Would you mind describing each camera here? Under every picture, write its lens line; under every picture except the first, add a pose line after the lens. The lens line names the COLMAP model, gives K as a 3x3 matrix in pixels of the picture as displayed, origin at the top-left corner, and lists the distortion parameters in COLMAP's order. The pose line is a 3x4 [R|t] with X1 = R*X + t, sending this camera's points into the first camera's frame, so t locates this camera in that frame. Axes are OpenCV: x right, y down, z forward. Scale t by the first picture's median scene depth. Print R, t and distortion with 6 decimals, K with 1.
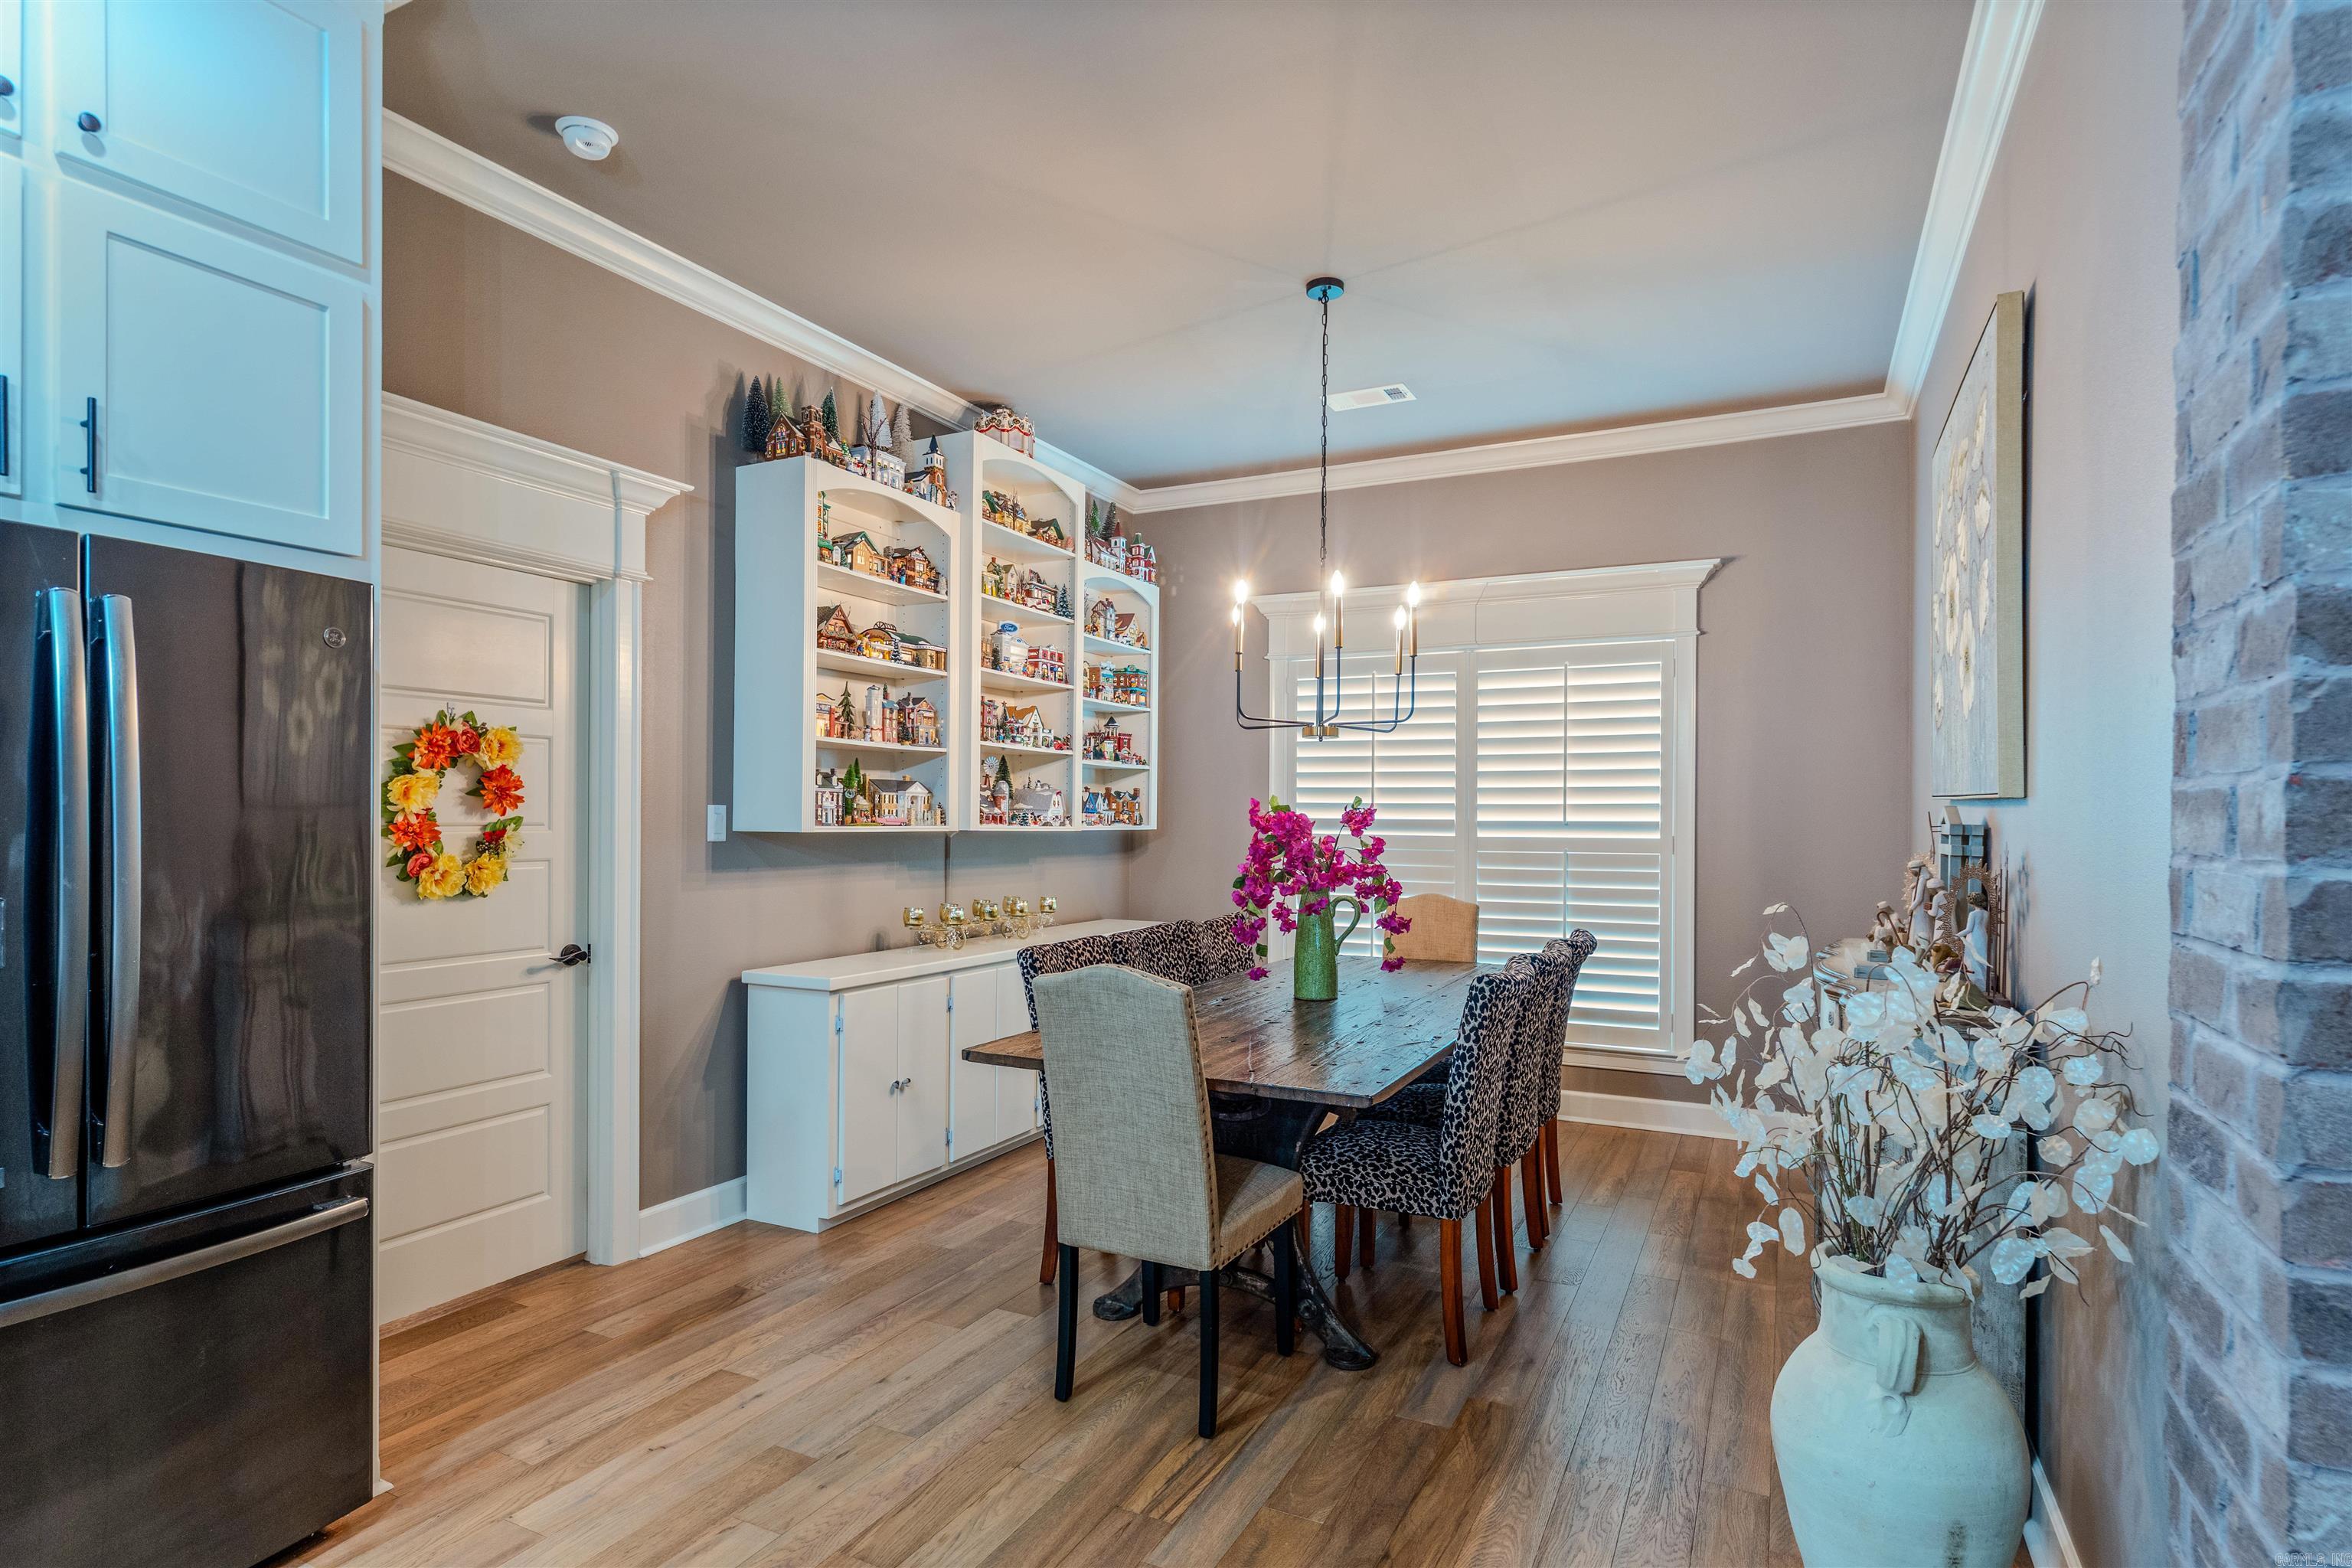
lens RADIAL K [[1208.9, 0, 1178.0], [0, 1208.9, 816.3], [0, 0, 1]] dist [0.005656, 0.001019]
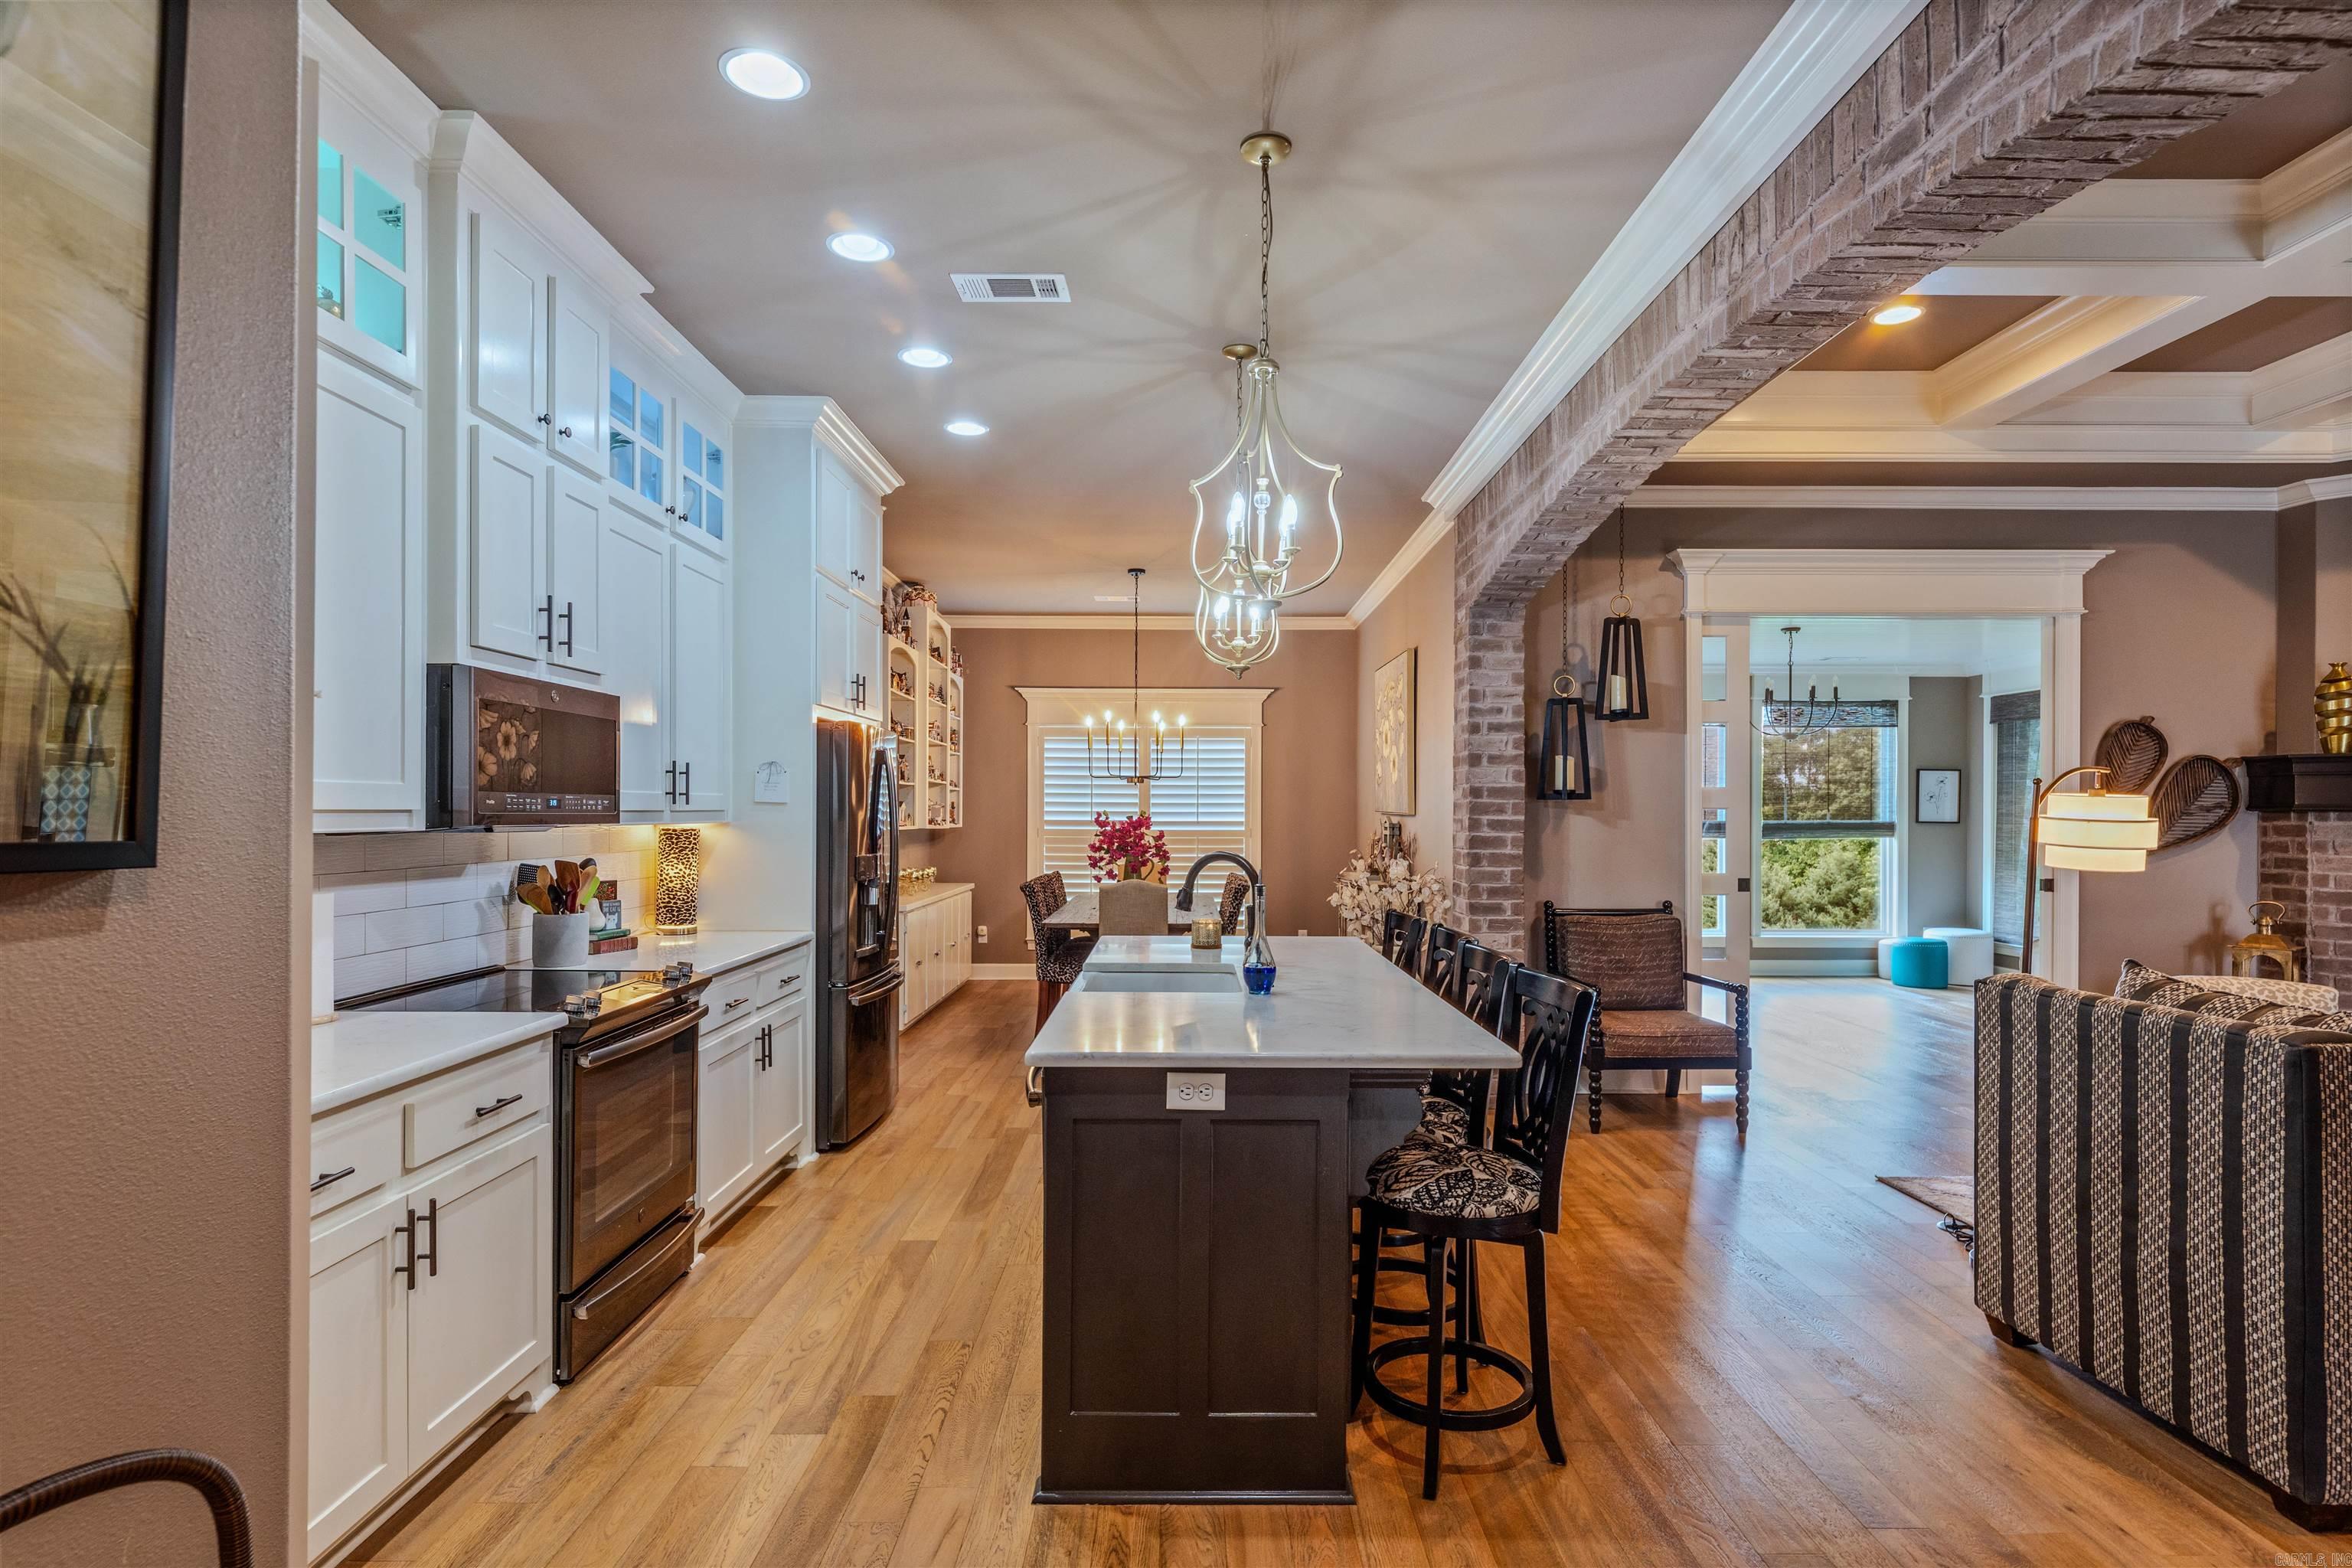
lens RADIAL K [[1208.9, 0, 1186.5], [0, 1208.9, 804.8], [0, 0, 1]] dist [0.005656, 0.001019]
pose [[0.890965, -0.000555, 0.454071, -0.925481], [0.002527, 0.999990, -0.003735, -0.023316], [-0.454064, 0.004475, 0.890958, -1.123953]]
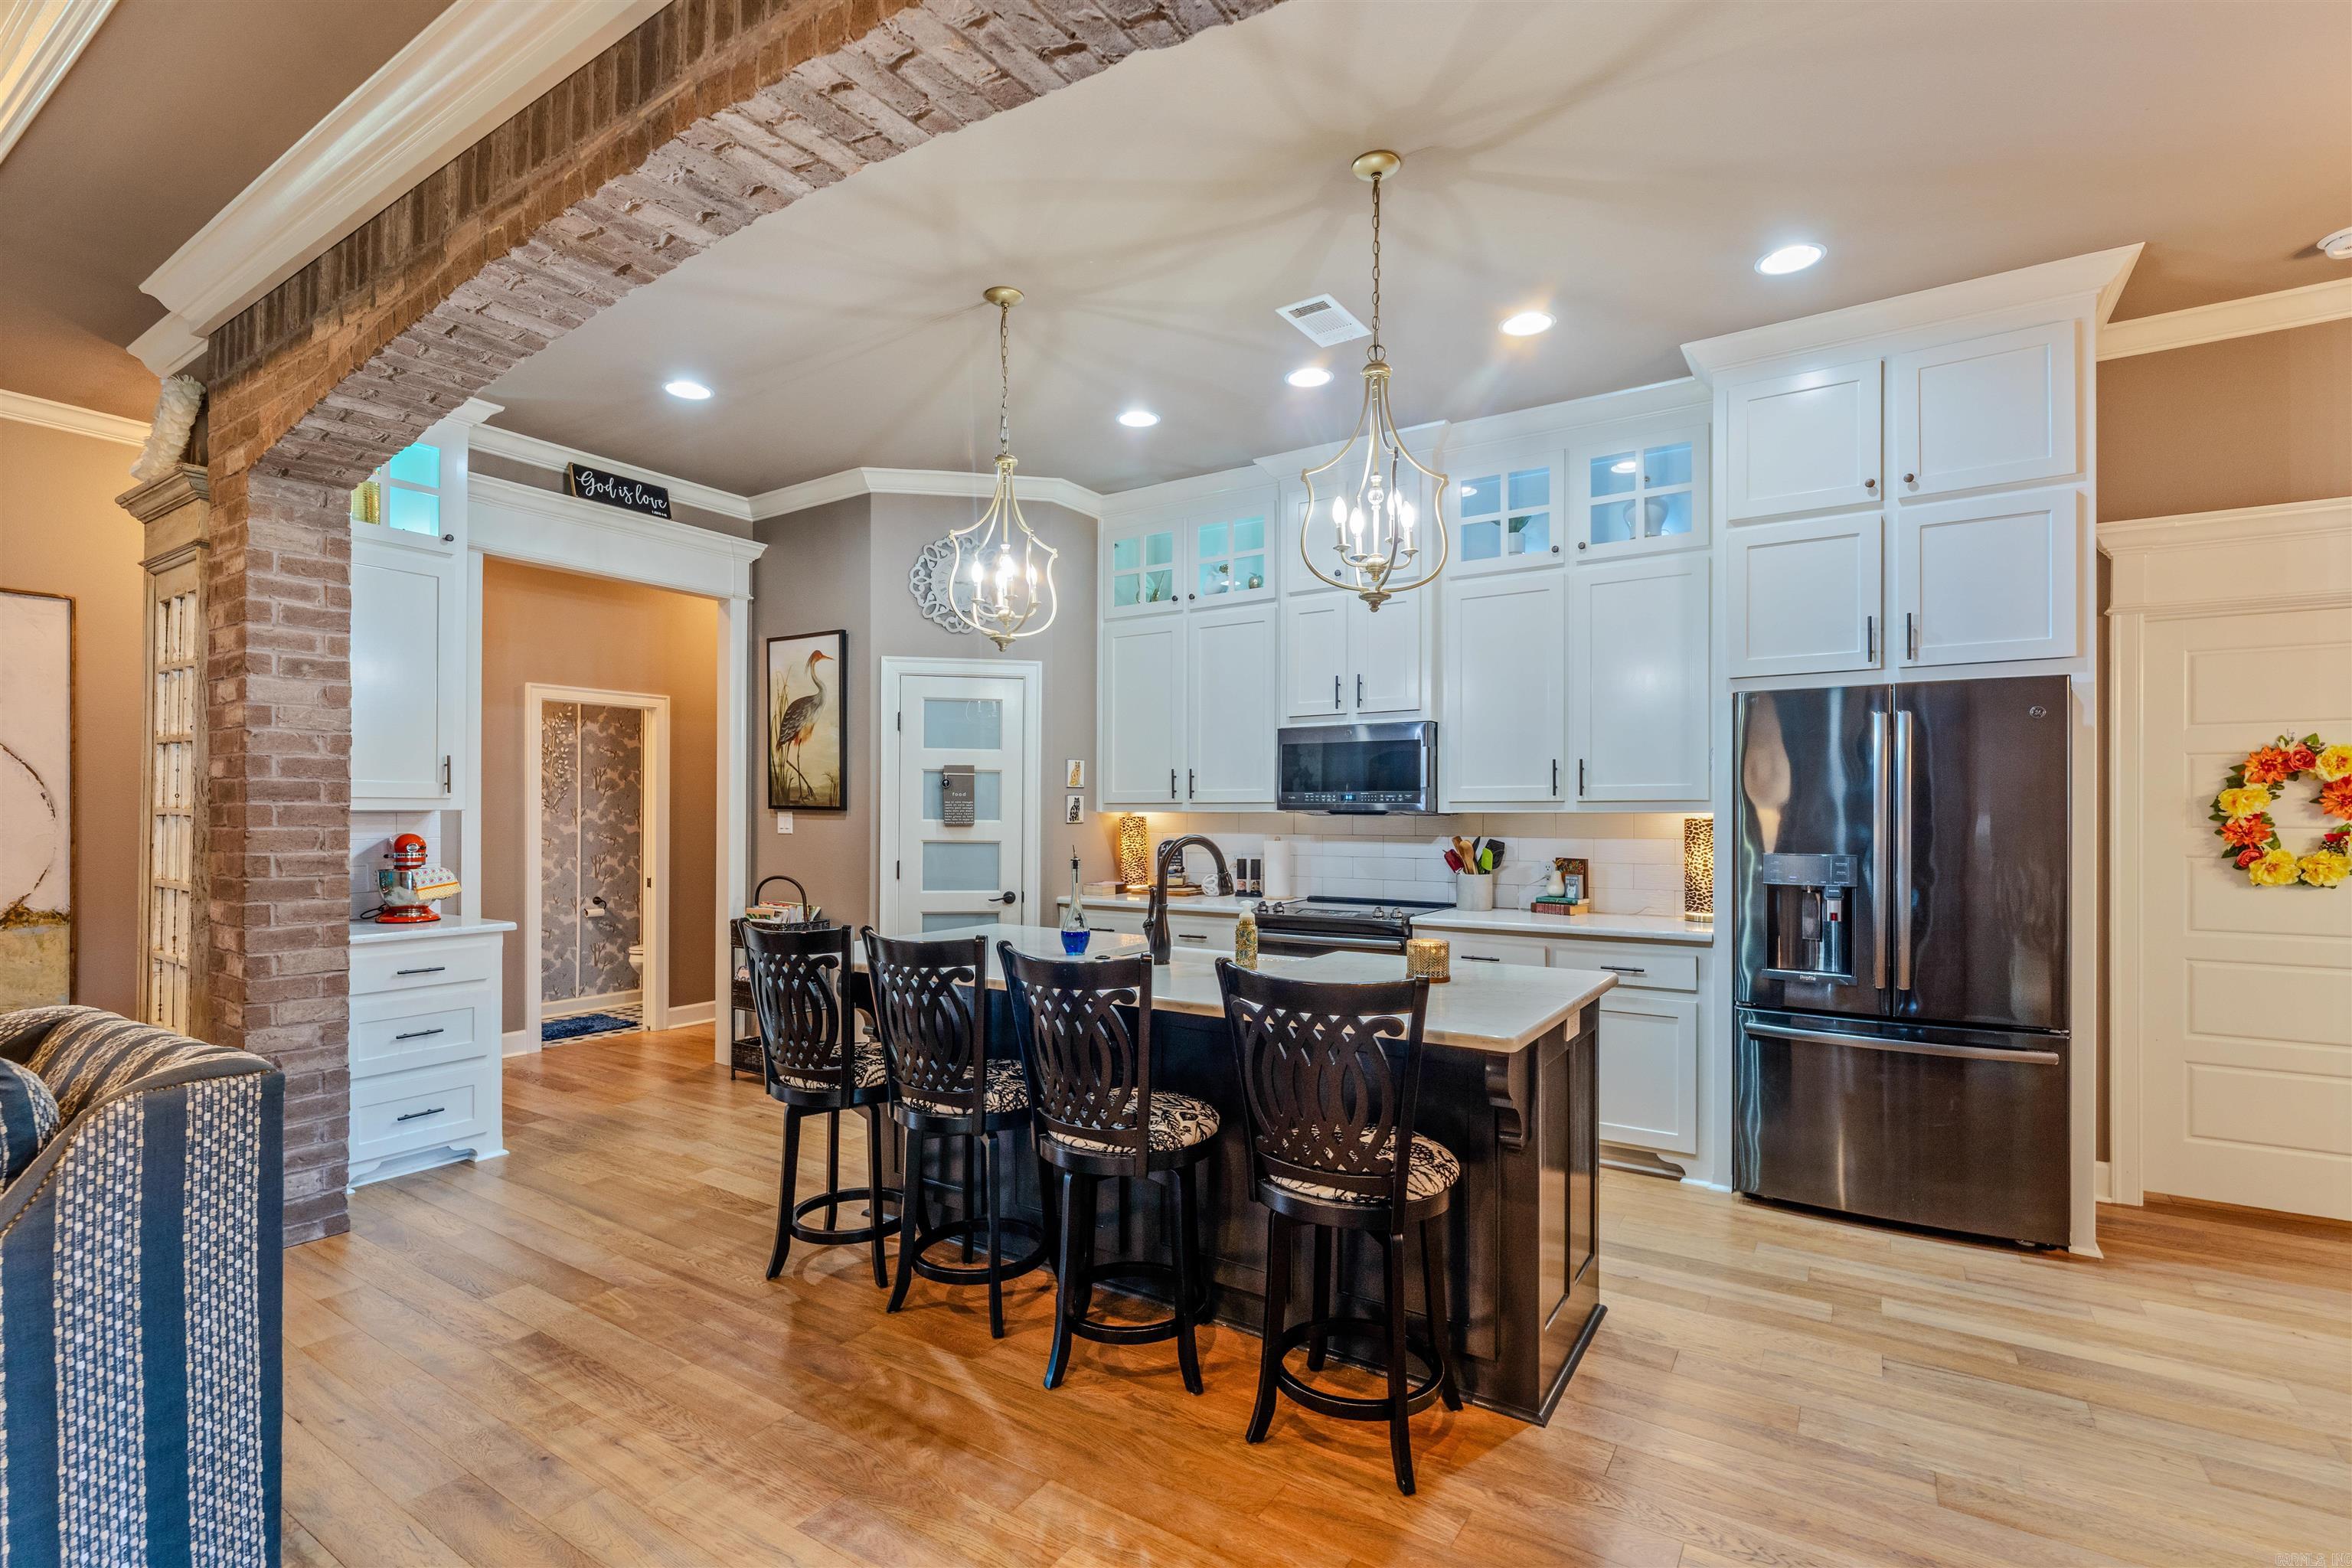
lens RADIAL K [[1068.4, 0, 1184.2], [0, 1068.4, 801.0], [0, 0, 1]] dist [0.000115, 0.000061]
pose [[-0.115603, -0.016766, -0.993154, 0.630689], [-0.004194, 0.999857, -0.016391, 0.002969], [0.993287, 0.002270, -0.115657, 0.002313]]
